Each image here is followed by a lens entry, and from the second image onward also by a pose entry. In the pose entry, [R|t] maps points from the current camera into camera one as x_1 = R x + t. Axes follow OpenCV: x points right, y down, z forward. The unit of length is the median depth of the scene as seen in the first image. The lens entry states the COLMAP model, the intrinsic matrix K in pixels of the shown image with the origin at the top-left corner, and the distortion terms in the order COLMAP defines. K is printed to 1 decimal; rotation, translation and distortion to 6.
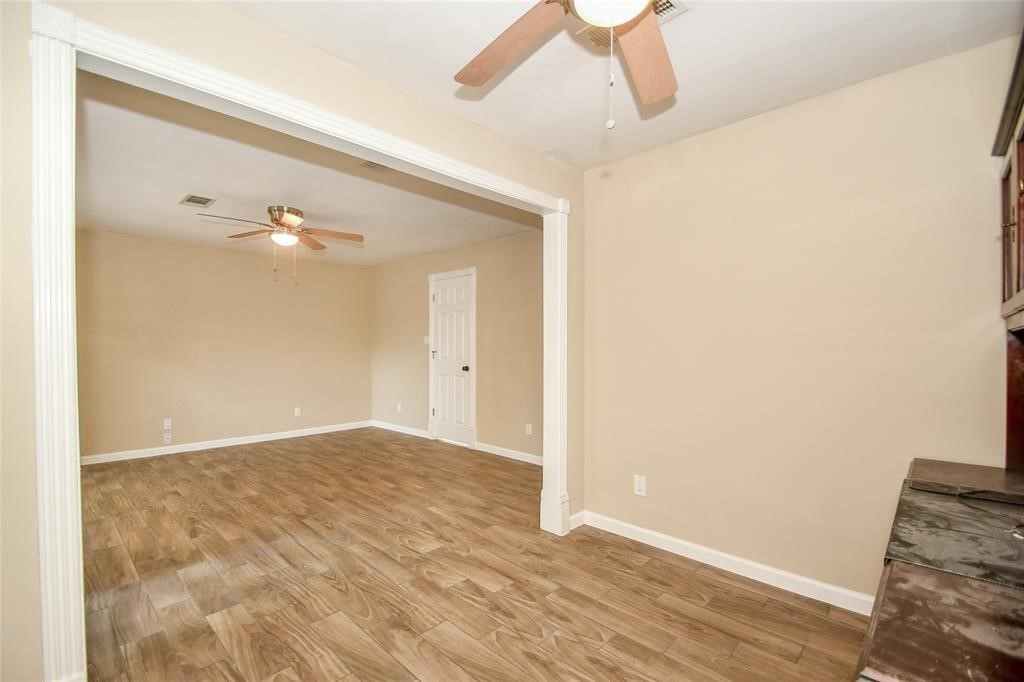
lens RADIAL K [[447.5, 0, 501.0], [0, 447.5, 350.5], [0, 0, 1]] dist [0.020046, -0.018214]
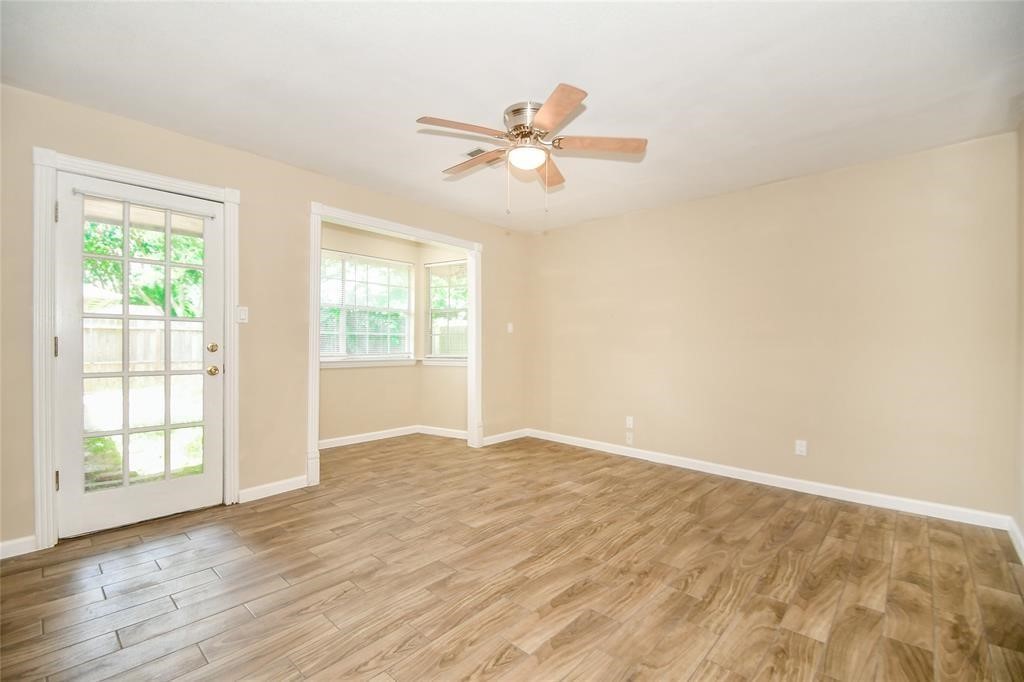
lens RADIAL K [[447.5, 0, 501.0], [0, 447.5, 350.5], [0, 0, 1]] dist [0.020046, -0.018214]
pose [[0.014194, 0.014440, -0.999795, 0.162829], [-0.020482, 0.999690, 0.014148, 0.020199], [0.999689, 0.020277, 0.014486, 0.916072]]
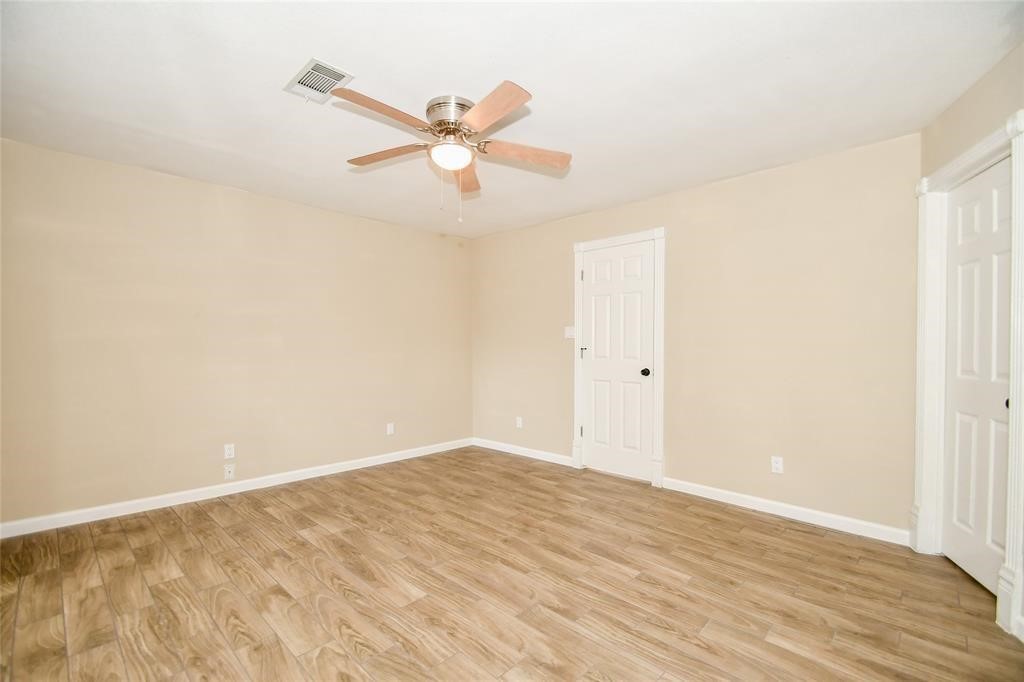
lens RADIAL K [[447.5, 0, 501.0], [0, 447.5, 350.5], [0, 0, 1]] dist [0.020046, -0.018214]
pose [[0.999922, 0.001167, -0.012458, -0.389960], [-0.001179, 0.999999, -0.000935, 0.010259], [0.012457, 0.000950, 0.999922, 0.386798]]
